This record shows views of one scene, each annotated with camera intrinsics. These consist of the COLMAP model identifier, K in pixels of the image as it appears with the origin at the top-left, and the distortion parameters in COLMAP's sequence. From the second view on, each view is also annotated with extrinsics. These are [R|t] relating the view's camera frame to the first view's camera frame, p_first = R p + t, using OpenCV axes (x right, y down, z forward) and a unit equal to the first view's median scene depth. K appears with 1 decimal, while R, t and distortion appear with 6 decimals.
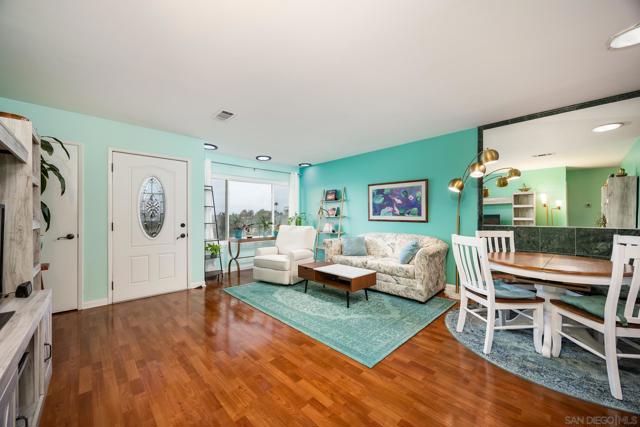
lens RADIAL K [[245.5, 0, 320.0], [0, 245.5, 213.5], [0, 0, 1]] dist [-0.009677, -0.000014]
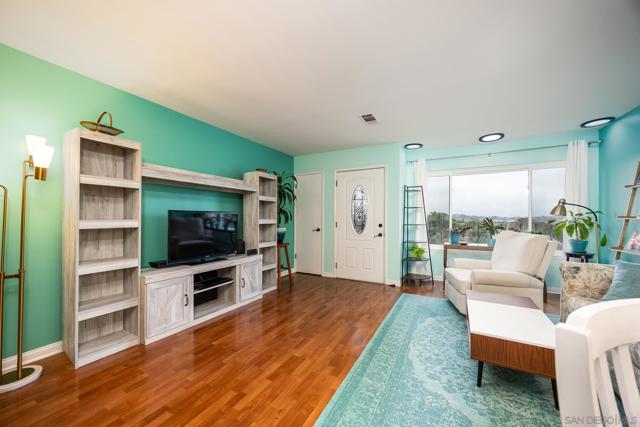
lens RADIAL K [[245.5, 0, 320.0], [0, 245.5, 213.5], [0, 0, 1]] dist [-0.009677, -0.000014]
pose [[0.292940, -0.014006, -0.956028, 0.480863], [0.007701, 0.999895, -0.012289, 0.005710], [0.956100, -0.003763, 0.293017, 0.458493]]
